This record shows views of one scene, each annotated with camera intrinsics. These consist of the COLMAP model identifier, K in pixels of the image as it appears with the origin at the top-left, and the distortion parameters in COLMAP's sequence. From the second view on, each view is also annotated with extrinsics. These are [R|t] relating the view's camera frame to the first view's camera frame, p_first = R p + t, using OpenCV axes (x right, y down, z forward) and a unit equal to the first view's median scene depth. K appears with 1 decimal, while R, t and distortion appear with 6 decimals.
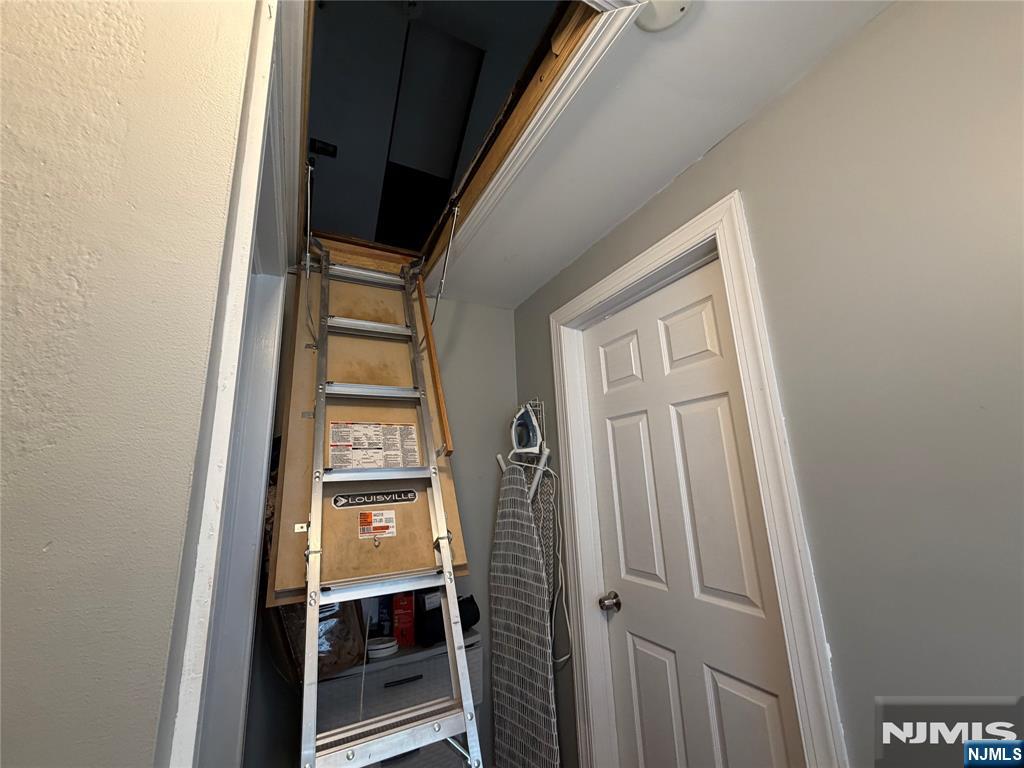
lens RADIAL K [[408.3, 0, 509.6], [0, 408.3, 383.7], [0, 0, 1]] dist [0.002030, -0.000069]
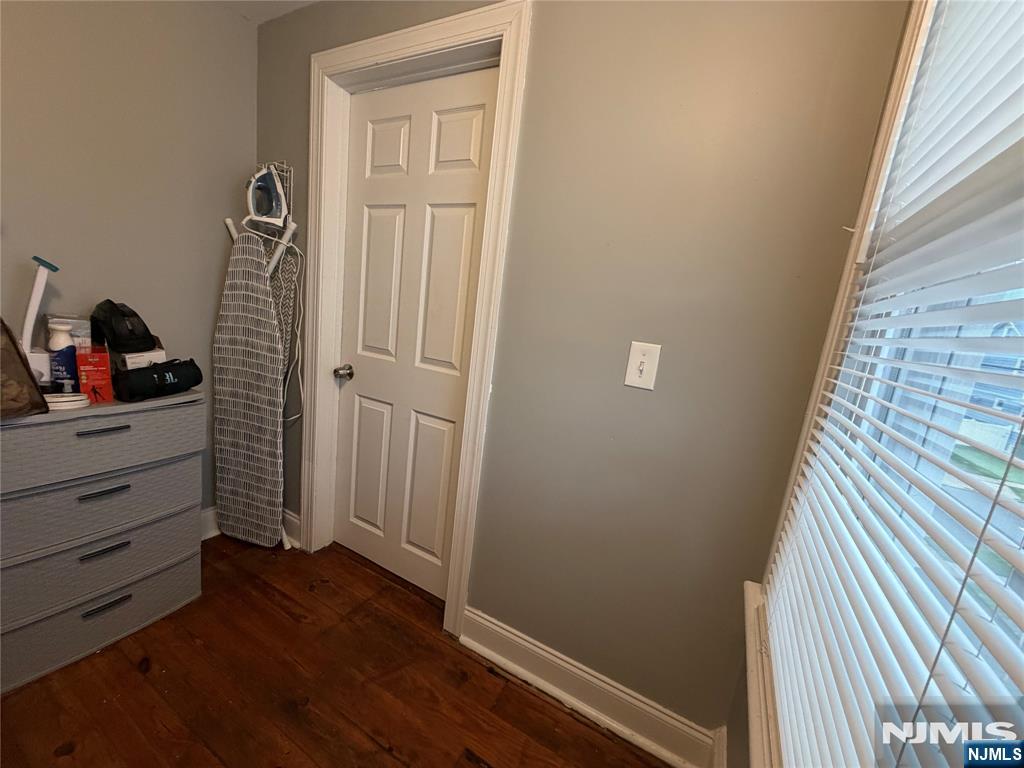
lens RADIAL K [[408.3, 0, 509.6], [0, 408.3, 383.7], [0, 0, 1]] dist [0.002030, -0.000069]
pose [[0.819880, 0.030650, 0.571714, -0.026923], [-0.268954, 0.902147, 0.337335, 0.047887], [-0.505431, -0.430339, 0.747895, -0.102429]]
